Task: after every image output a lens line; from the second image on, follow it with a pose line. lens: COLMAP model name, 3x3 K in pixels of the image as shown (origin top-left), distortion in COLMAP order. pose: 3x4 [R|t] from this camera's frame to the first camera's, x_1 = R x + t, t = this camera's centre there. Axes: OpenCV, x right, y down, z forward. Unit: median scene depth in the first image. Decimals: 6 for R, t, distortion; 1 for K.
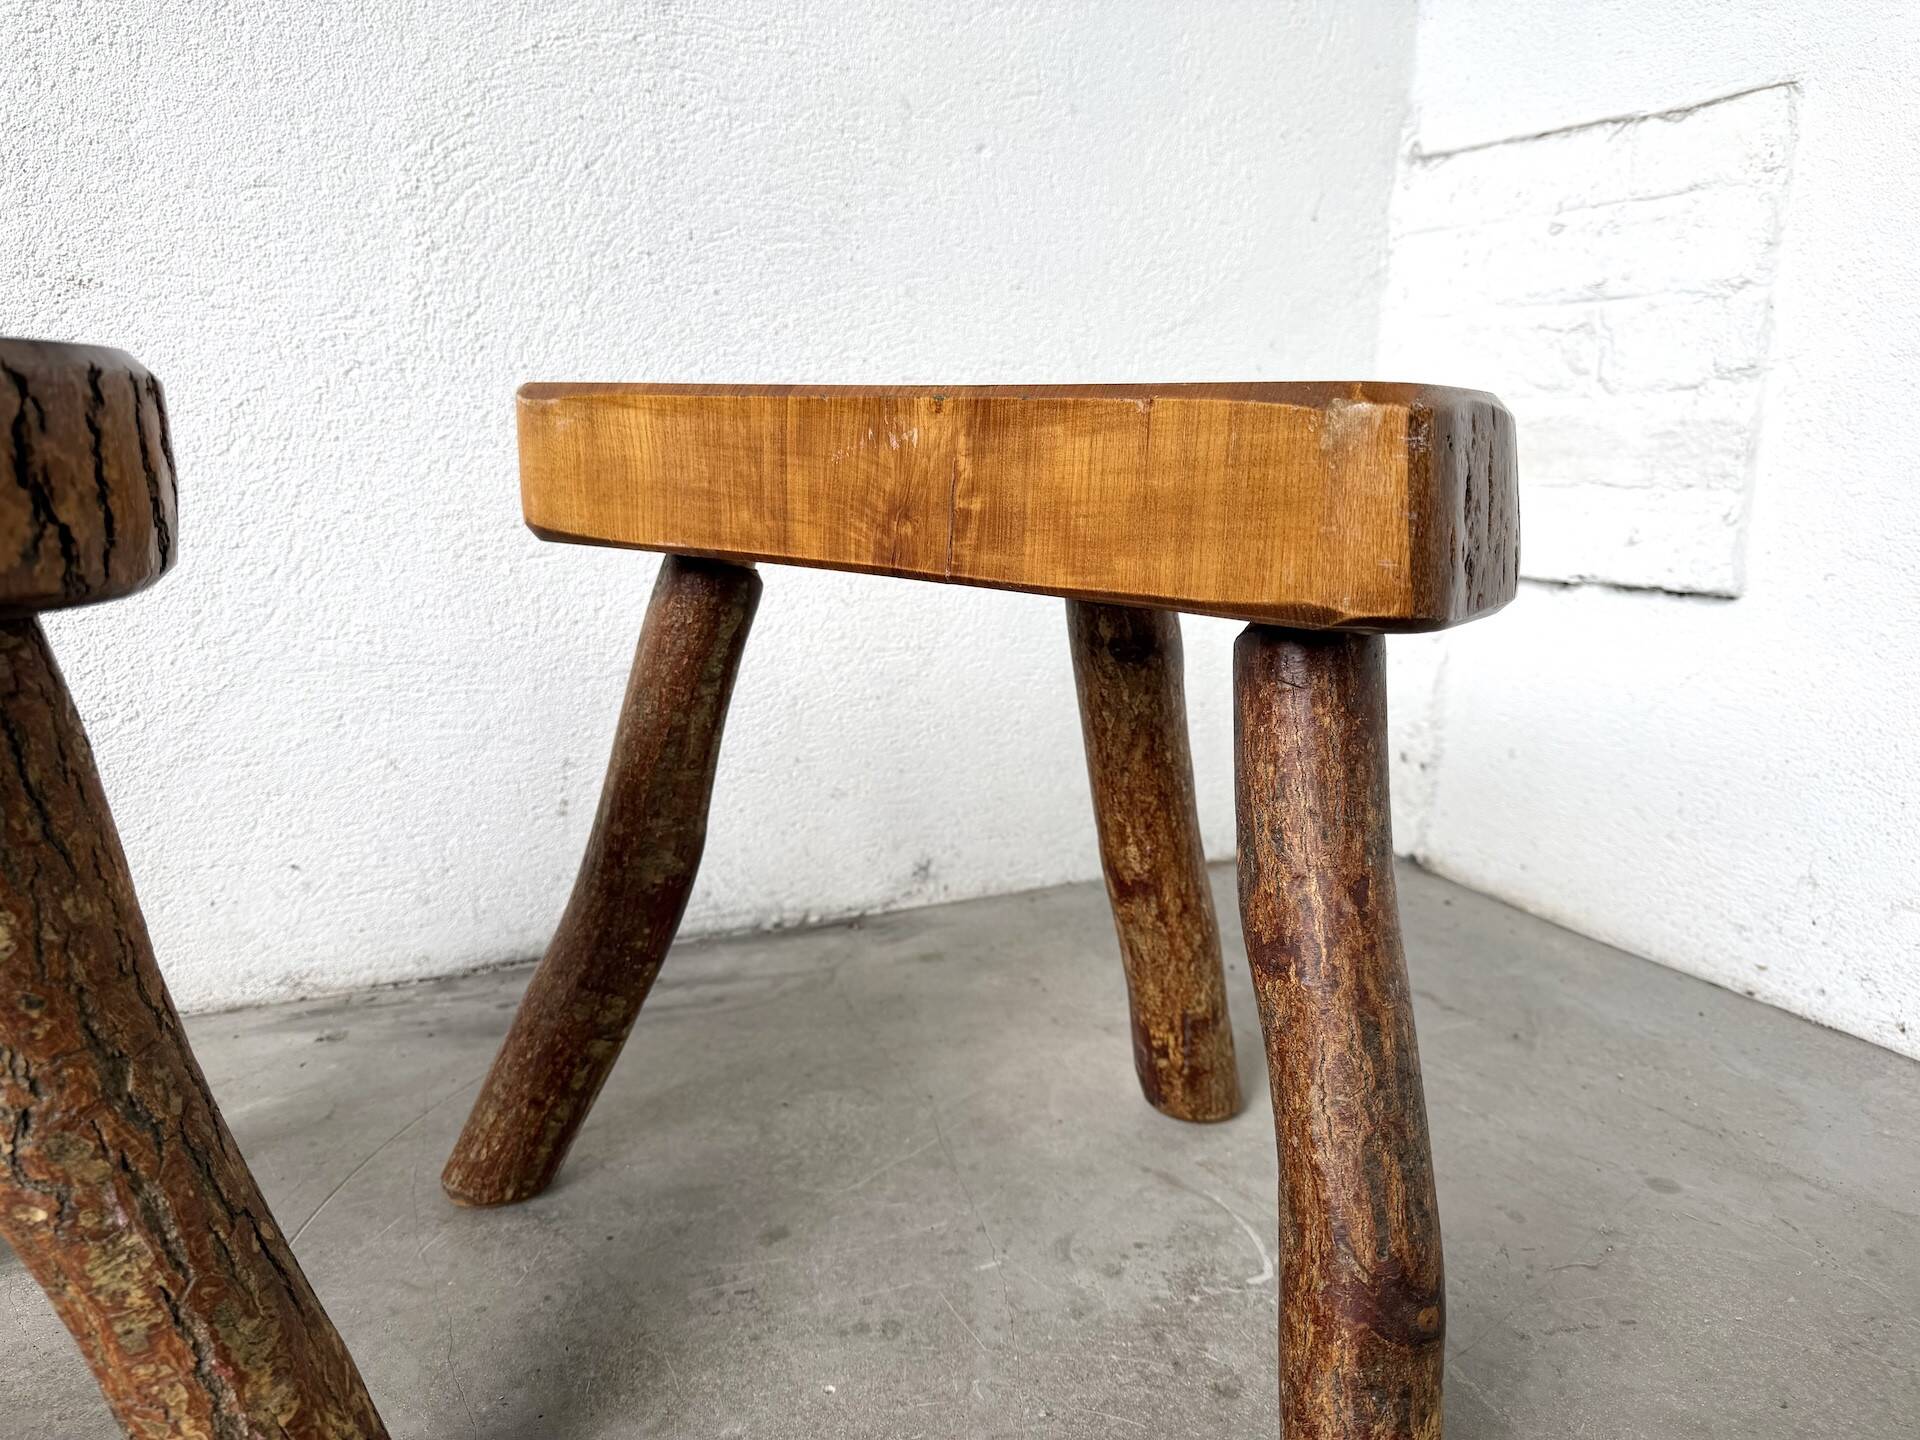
lens RADIAL K [[1368.8, 0, 948.2], [0, 1368.8, 720.3], [0, 0, 1]] dist [0.024037, -0.042876]
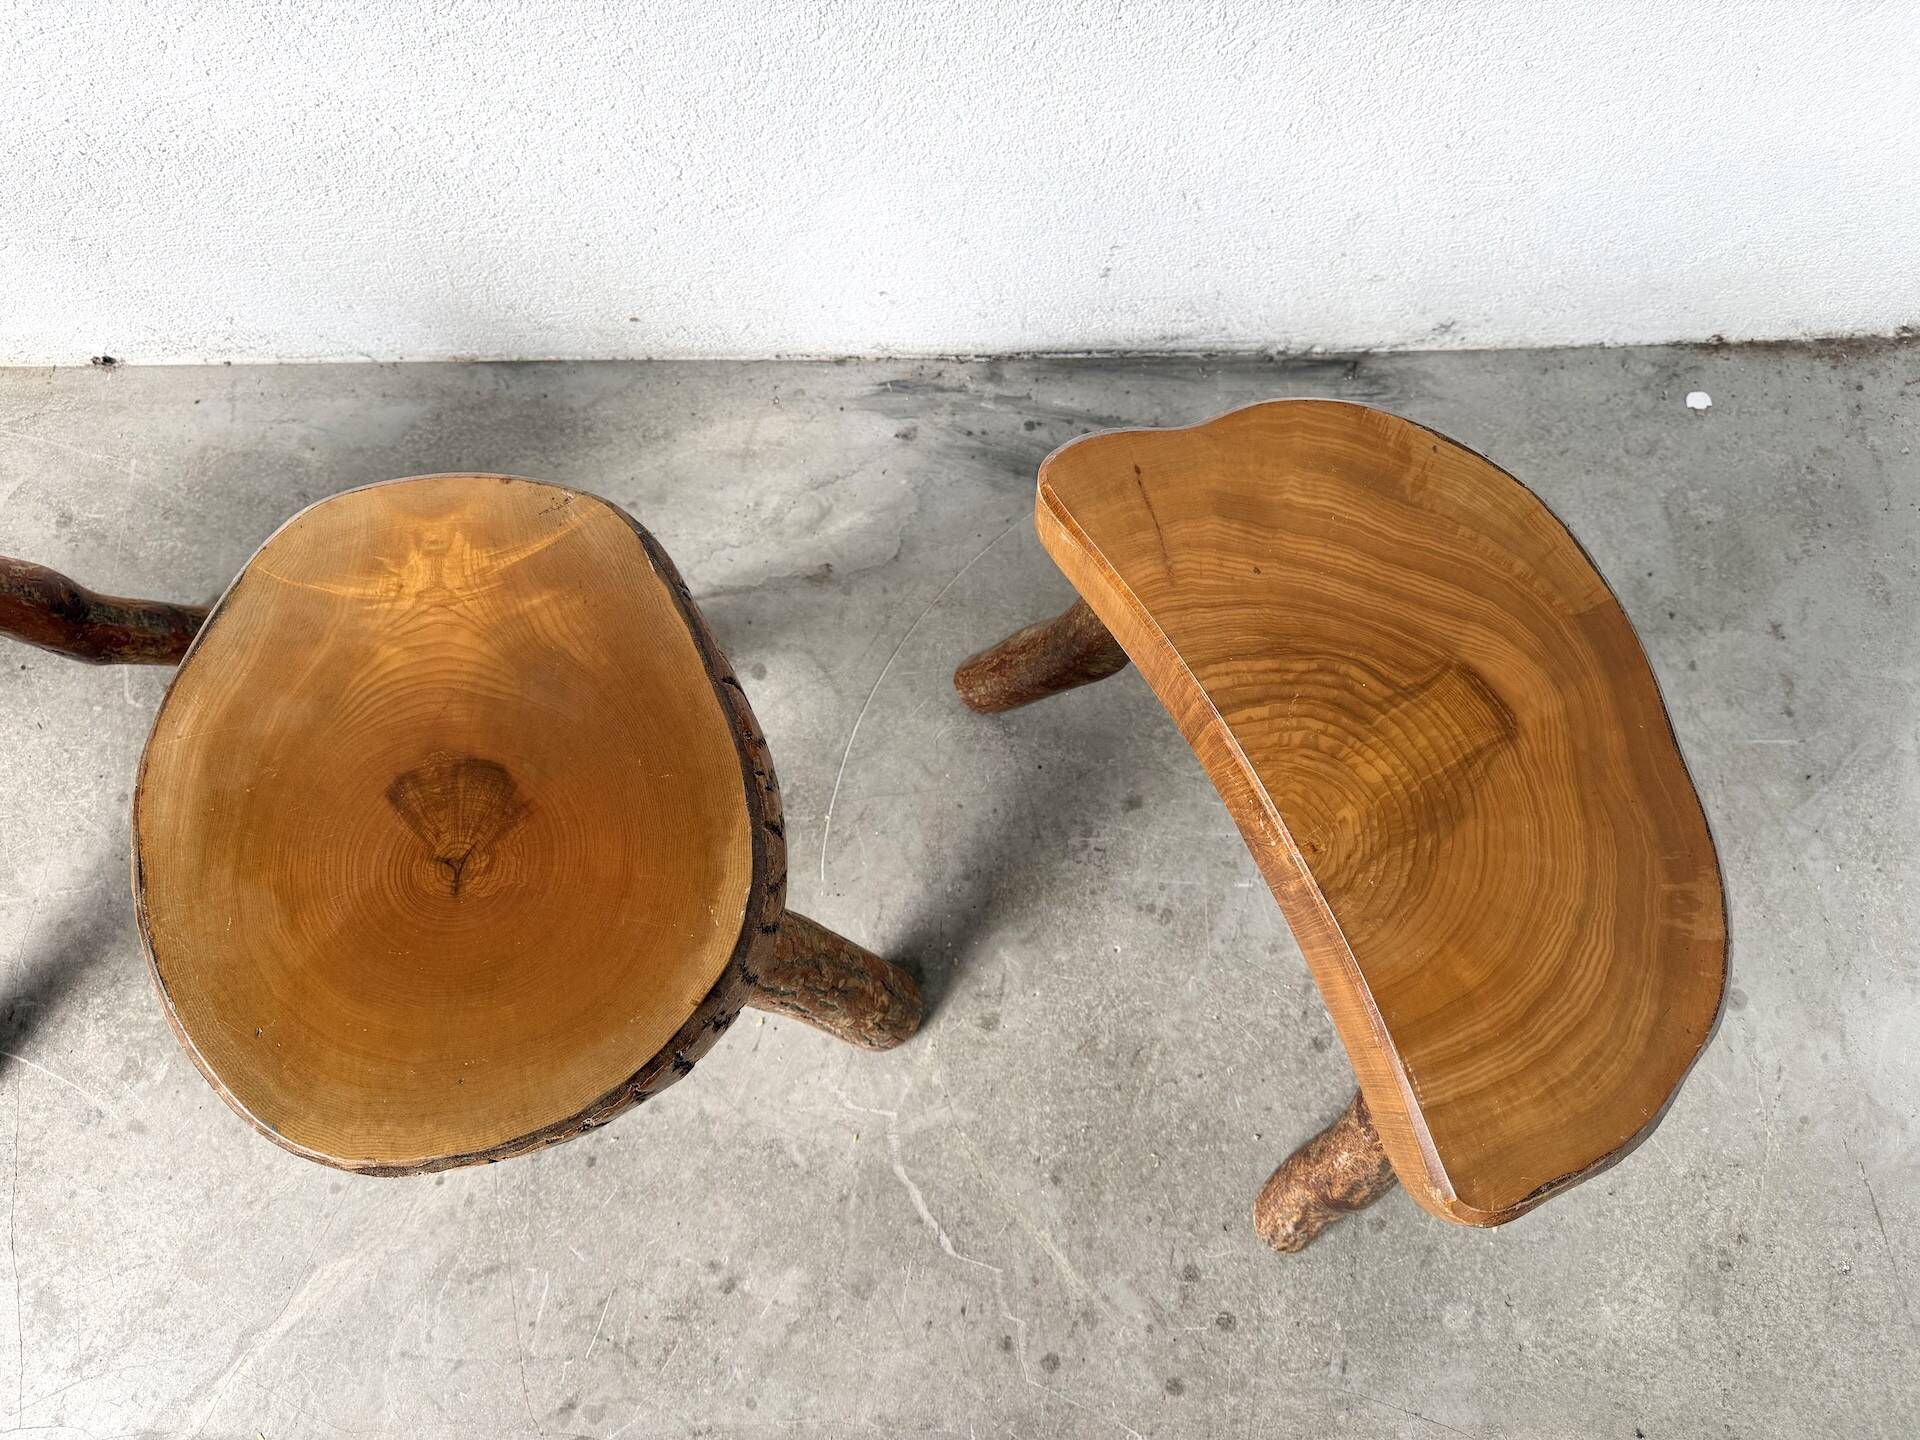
lens RADIAL K [[1357.9, 0, 966.2], [0, 1357.9, 722.4], [0, 0, 1]] dist [0.037317, -0.053796]
pose [[0.896828, 0.419684, -0.139875, -0.094442], [-0.059945, 0.428561, 0.901522, -0.859871], [0.438300, -0.800125, 0.409503, 0.265603]]
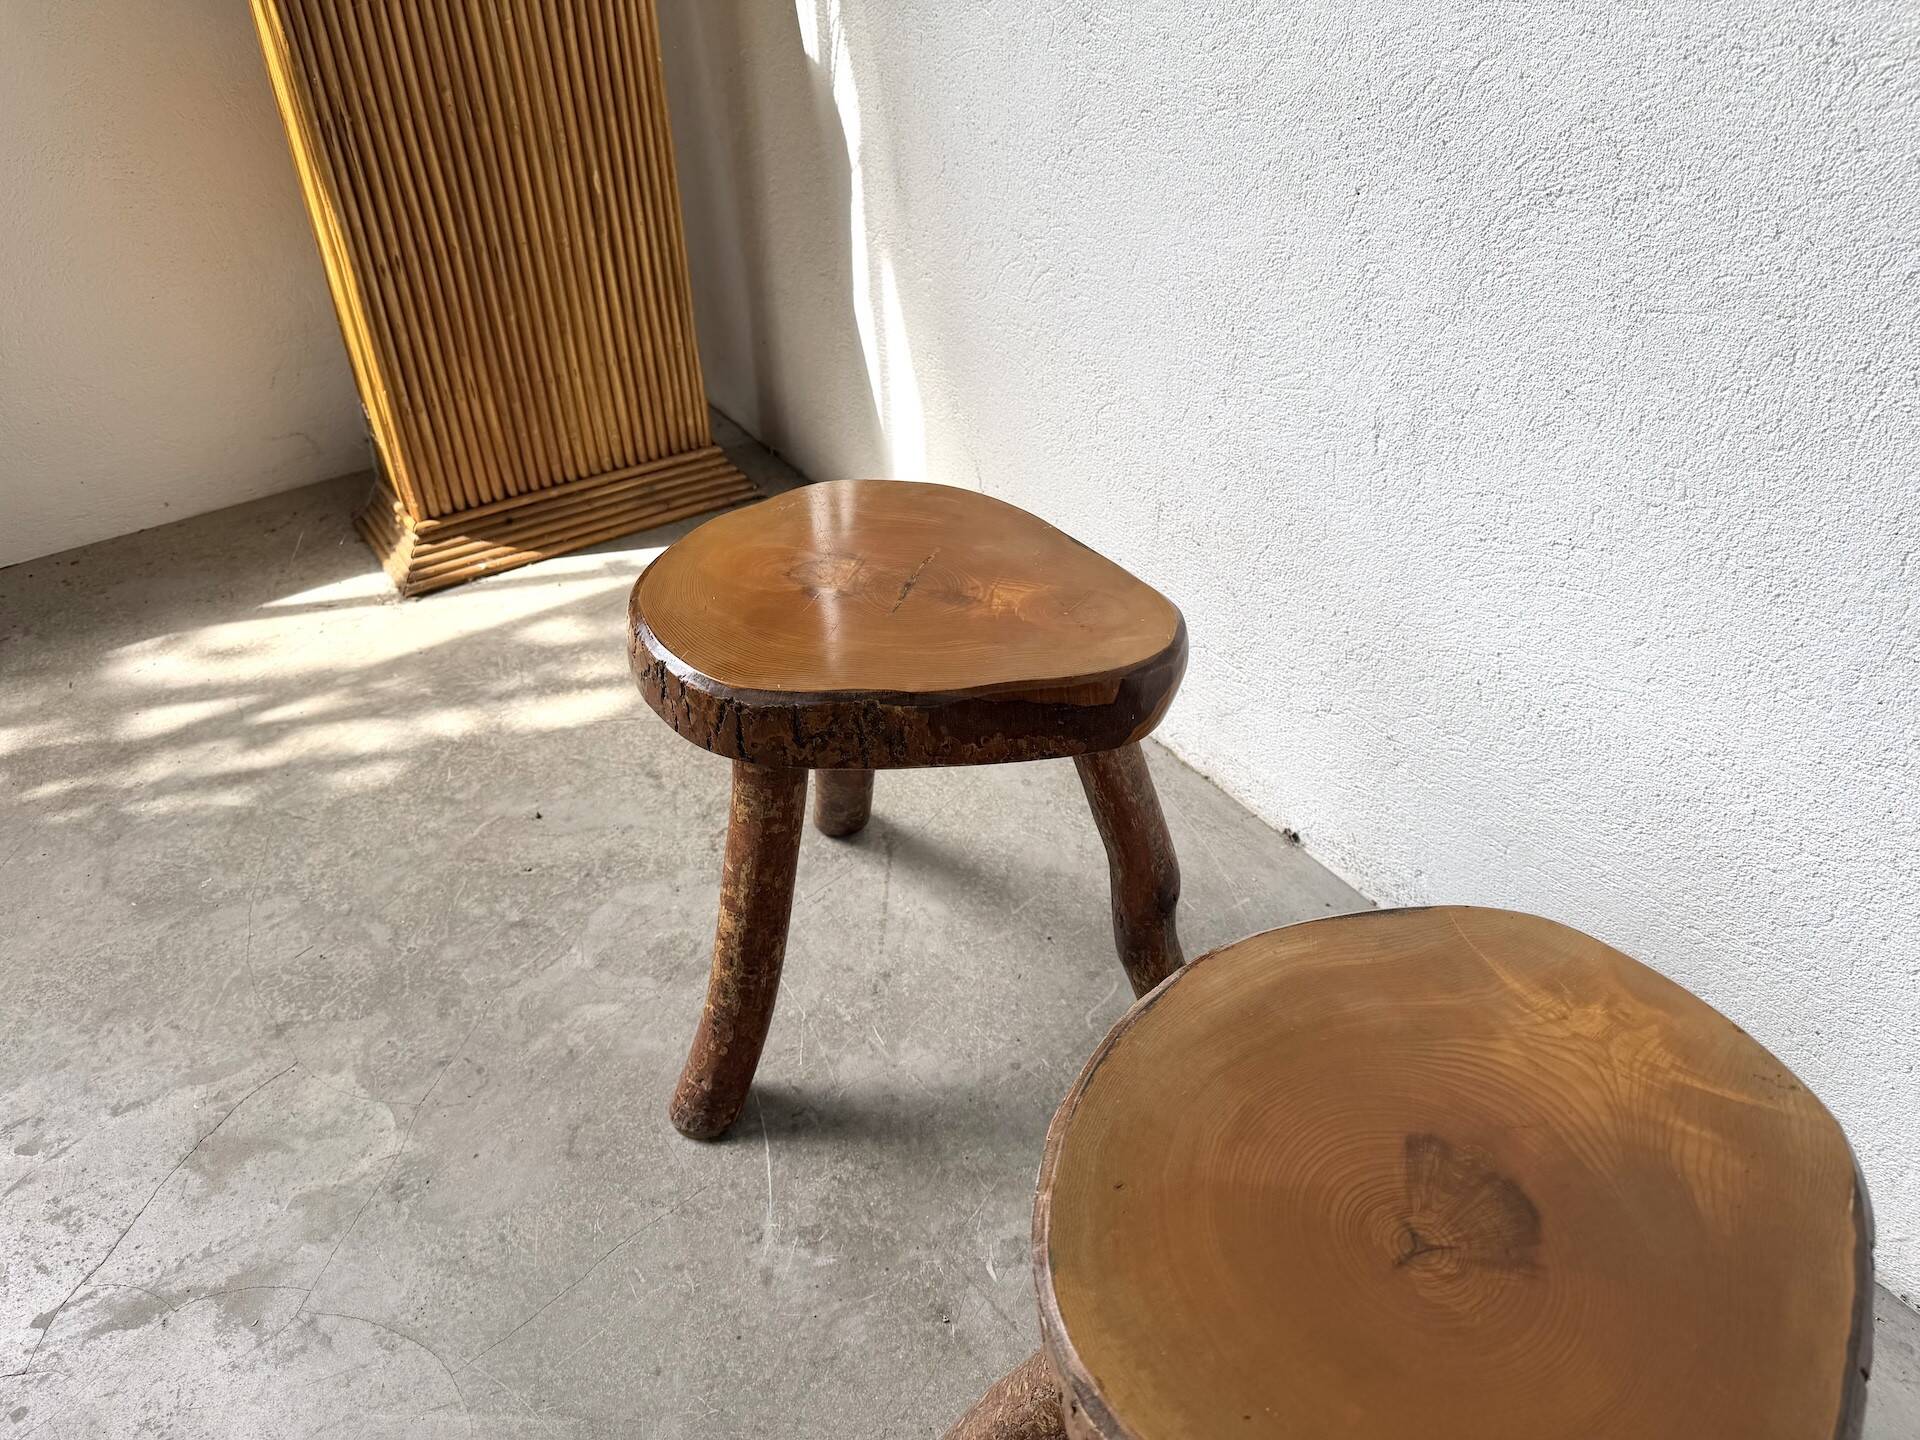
lens RADIAL K [[1368.8, 0, 949.0], [0, 1368.8, 710.5], [0, 0, 1]] dist [0.024037, -0.042876]
pose [[0.125442, 0.562032, -0.817548, -0.078985], [-0.175484, 0.823634, 0.539290, -0.613716], [0.976458, 0.075817, 0.201946, 0.037054]]
